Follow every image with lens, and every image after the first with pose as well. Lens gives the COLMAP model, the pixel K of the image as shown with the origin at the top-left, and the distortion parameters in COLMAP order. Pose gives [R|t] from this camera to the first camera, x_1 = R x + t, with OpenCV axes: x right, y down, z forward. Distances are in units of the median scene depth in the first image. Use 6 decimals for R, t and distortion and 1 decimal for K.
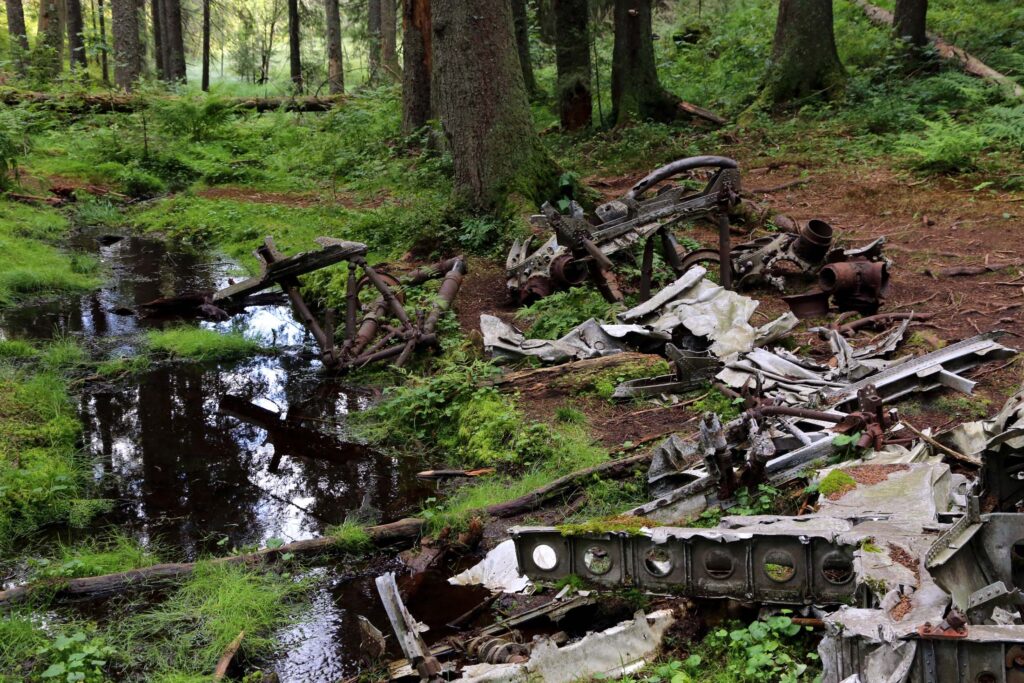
lens RADIAL K [[1269.0, 0, 512.0], [0, 1269.0, 341.5], [0, 0, 1]] dist [0.100195, 0.067591]
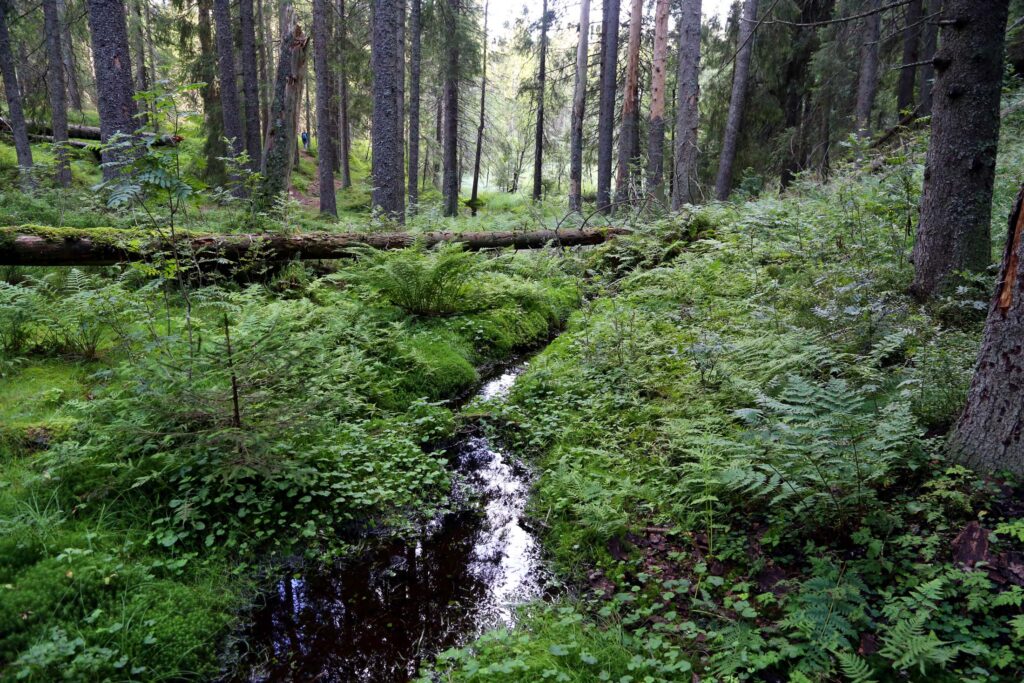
lens RADIAL K [[705.1, 0, 512.0], [0, 705.1, 341.5], [0, 0, 1]] dist [-0.133741, 0.080681]
pose [[0.982131, 0.069916, -0.174728, -0.390874], [-0.067047, 0.997501, 0.022276, -0.433890], [0.175849, -0.010163, 0.984365, 1.847818]]
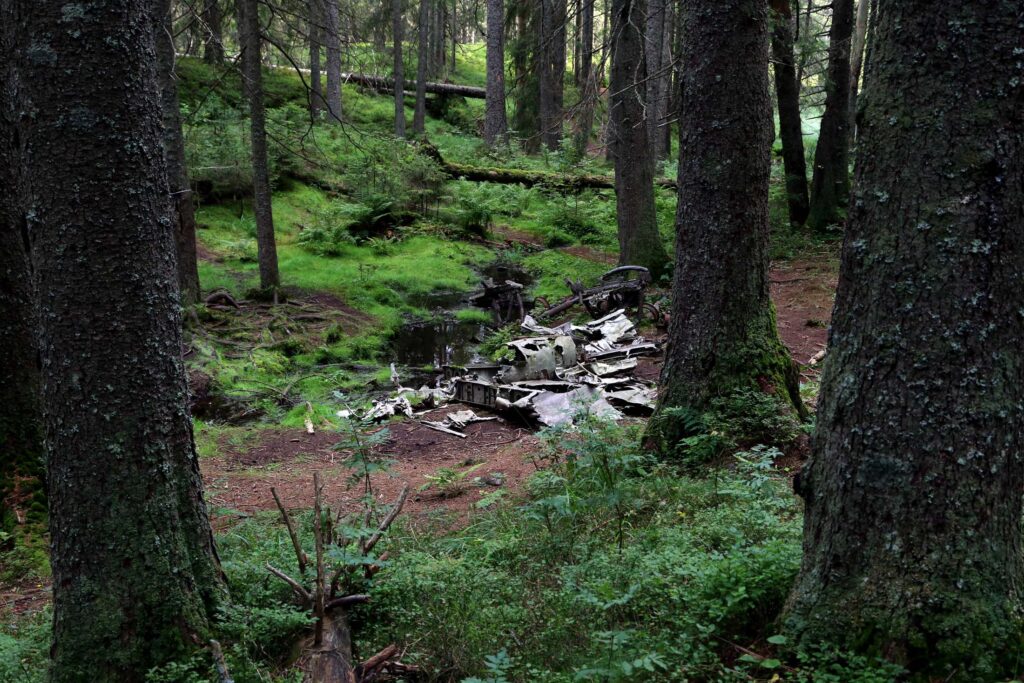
lens RADIAL K [[1269.0, 0, 512.0], [0, 1269.0, 341.5], [0, 0, 1]] dist [0.100195, 0.067591]
pose [[0.859095, 0.136050, -0.493402, 1.216554], [-0.143112, 0.989424, 0.023642, -0.023182], [0.491401, 0.050301, 0.869480, -1.303233]]
